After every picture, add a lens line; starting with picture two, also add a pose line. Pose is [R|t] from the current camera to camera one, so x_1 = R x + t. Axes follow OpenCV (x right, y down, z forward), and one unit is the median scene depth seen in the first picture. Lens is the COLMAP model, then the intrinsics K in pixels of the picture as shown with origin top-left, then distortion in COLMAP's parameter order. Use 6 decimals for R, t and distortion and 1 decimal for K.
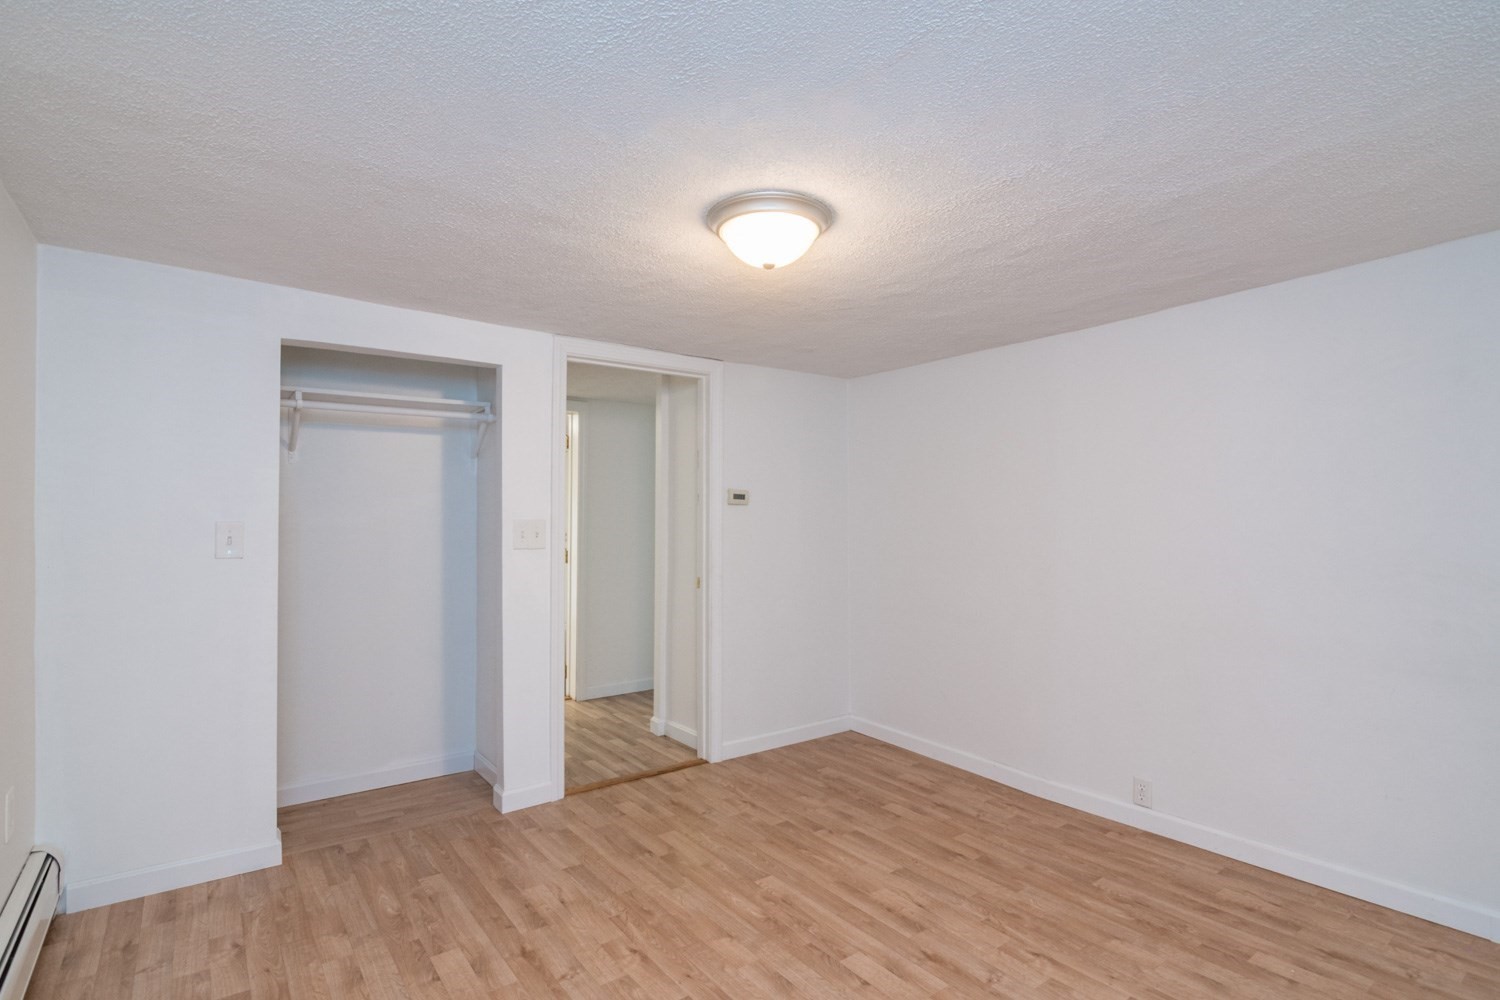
lens RADIAL K [[726.4, 0, 743.5], [0, 726.4, 510.5], [0, 0, 1]] dist [0.002313, 0.000494]
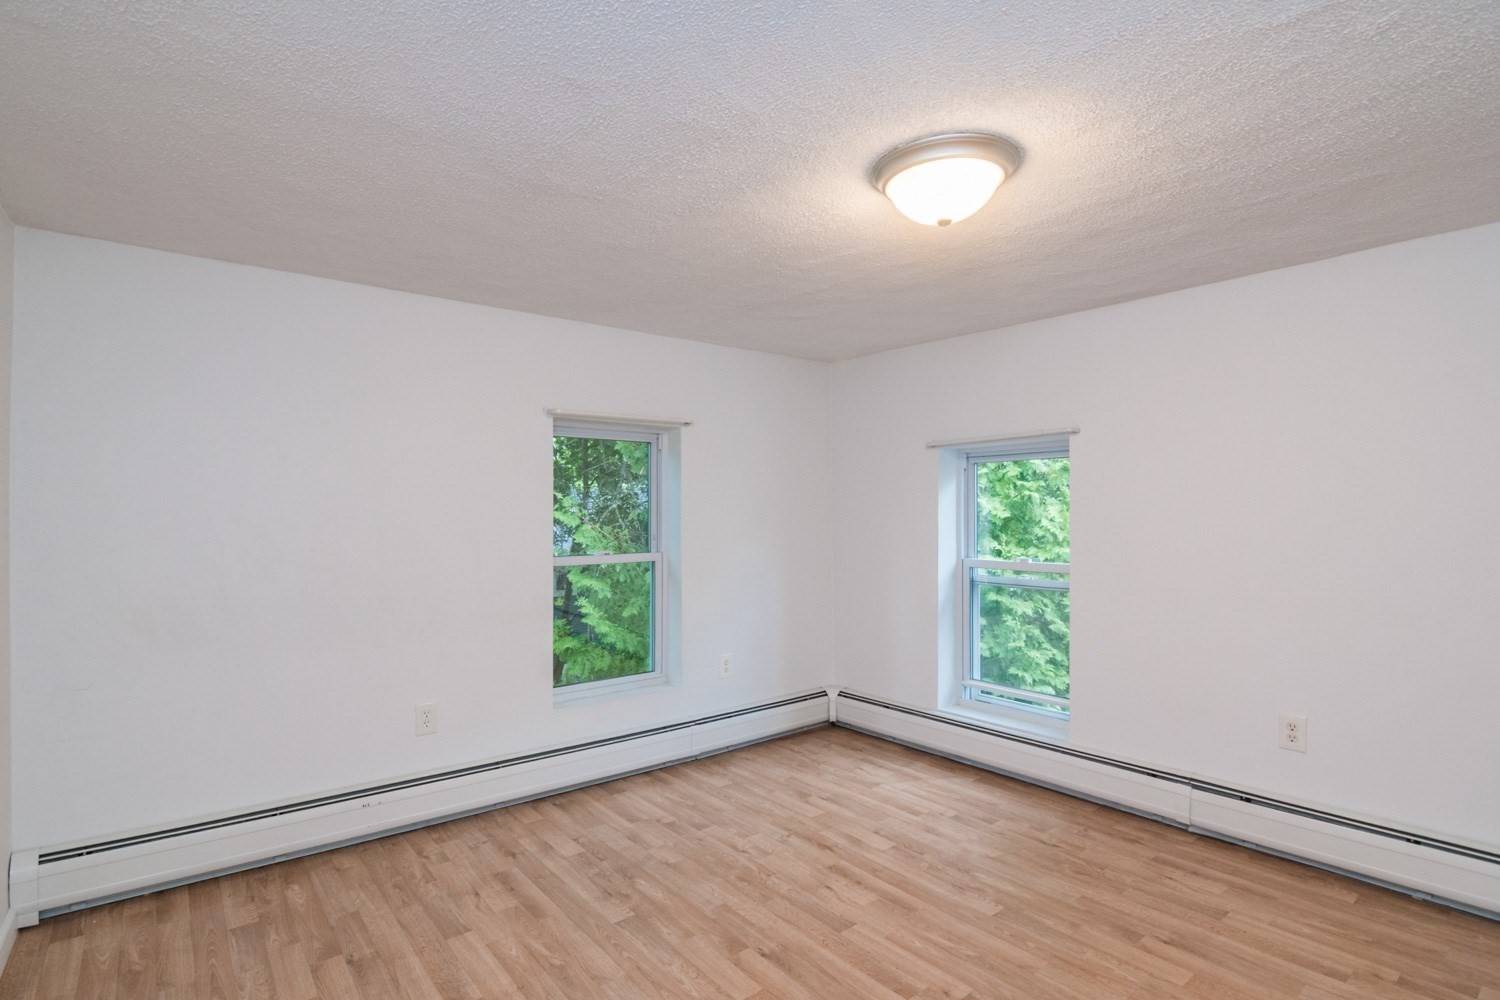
lens RADIAL K [[722.1, 0, 750.0], [0, 722.1, 500.0], [0, 0, 1]] dist [-0.019721, 0.001846]
pose [[-0.999149, 0.004215, -0.041035, 0.393951], [0.005381, 0.999584, -0.028341, 0.028500], [0.040898, -0.028537, -0.998756, 2.026635]]
